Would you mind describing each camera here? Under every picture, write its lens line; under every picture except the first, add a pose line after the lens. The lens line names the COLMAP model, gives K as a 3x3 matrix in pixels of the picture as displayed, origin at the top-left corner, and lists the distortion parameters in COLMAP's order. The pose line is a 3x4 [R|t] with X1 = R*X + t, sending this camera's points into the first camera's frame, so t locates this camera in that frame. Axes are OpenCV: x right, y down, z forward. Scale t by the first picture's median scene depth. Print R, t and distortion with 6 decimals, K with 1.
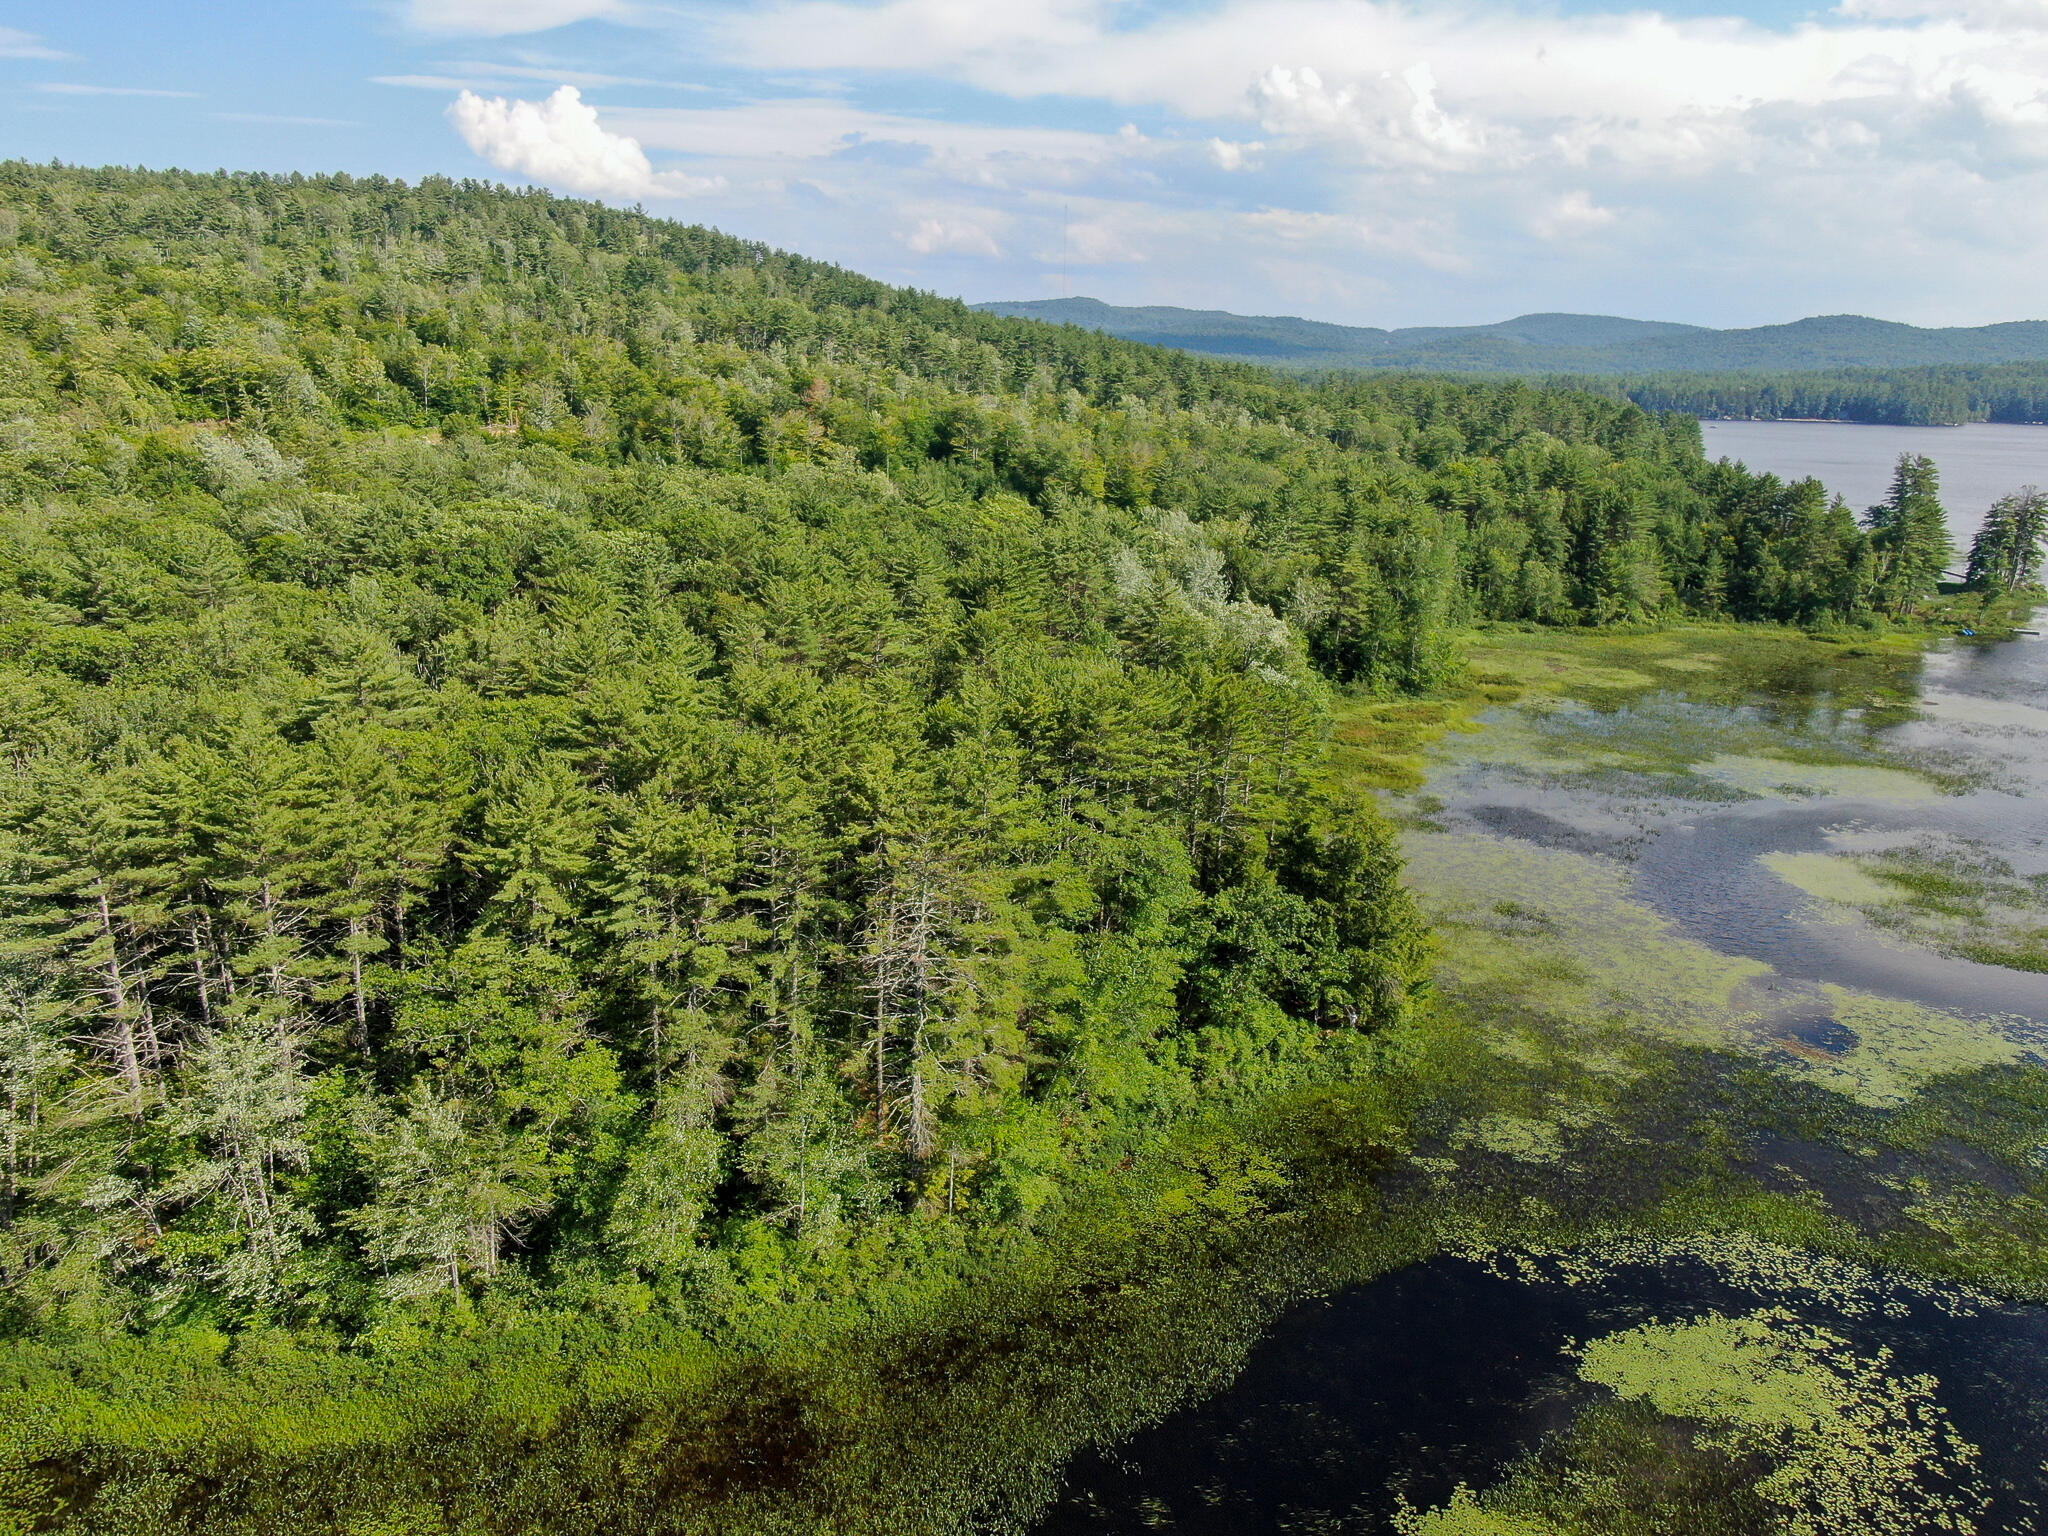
lens RADIAL K [[1562.3, 0, 1024.0], [0, 1562.3, 768.0], [0, 0, 1]] dist [0.000321, -0.002286]
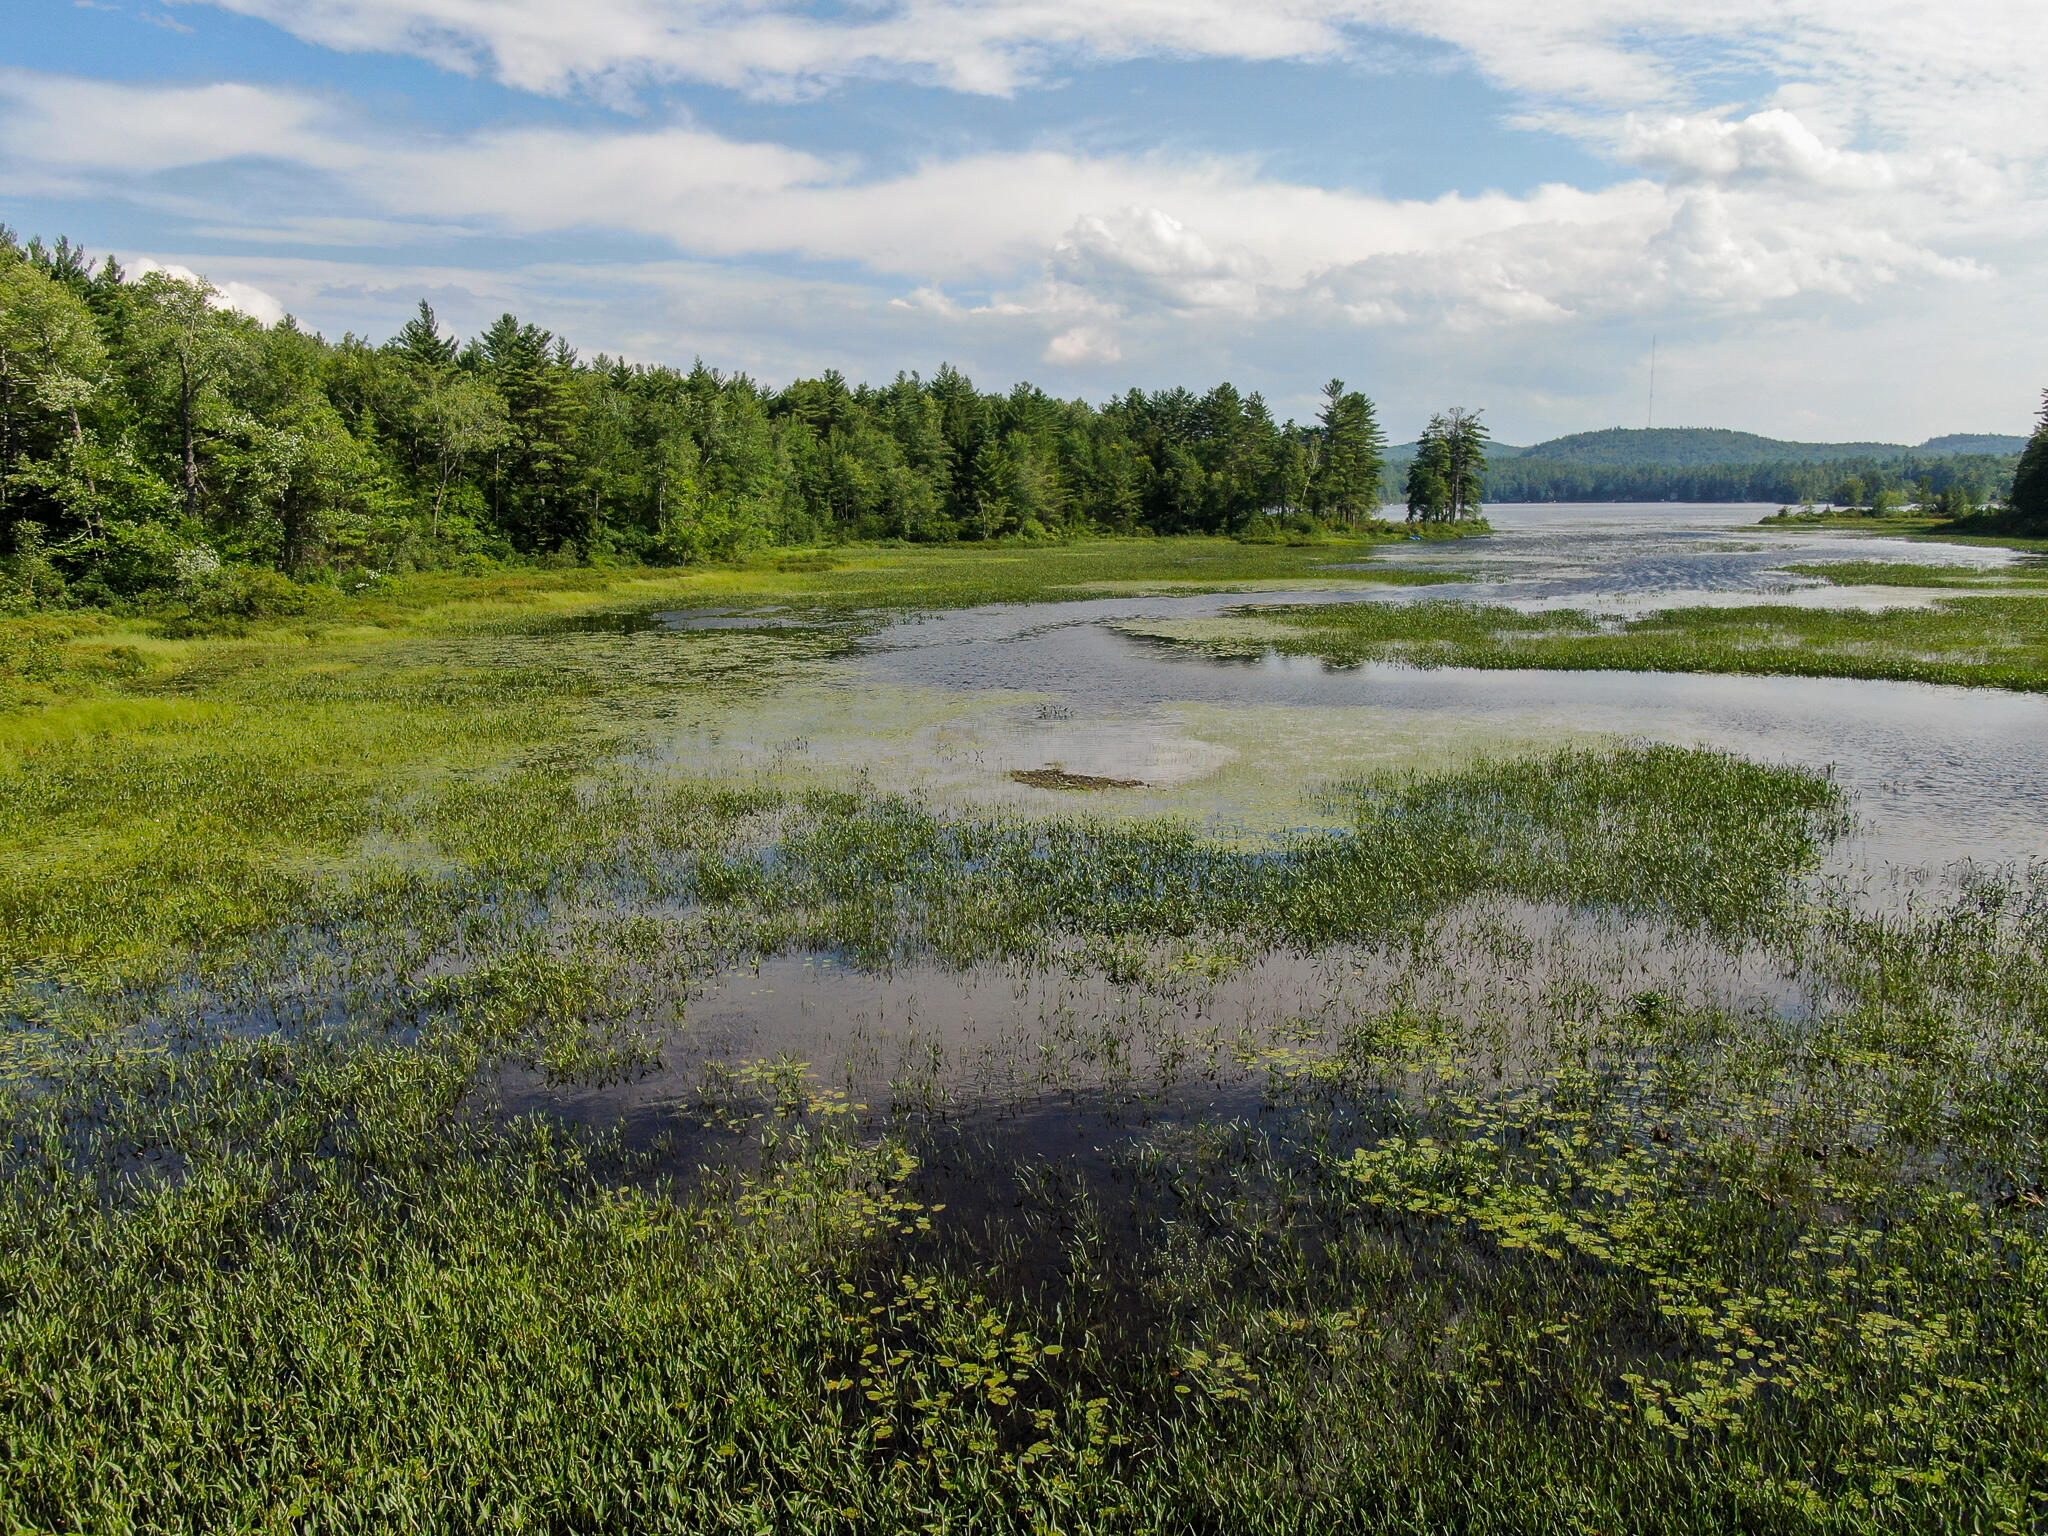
lens RADIAL K [[1562.3, 0, 1024.0], [0, 1562.3, 768.0], [0, 0, 1]] dist [0.000321, -0.002286]
pose [[0.955022, -0.086923, 0.283510, 0.155856], [0.113787, 0.990305, -0.079675, 0.080154], [-0.273836, 0.108351, 0.955654, 0.270619]]
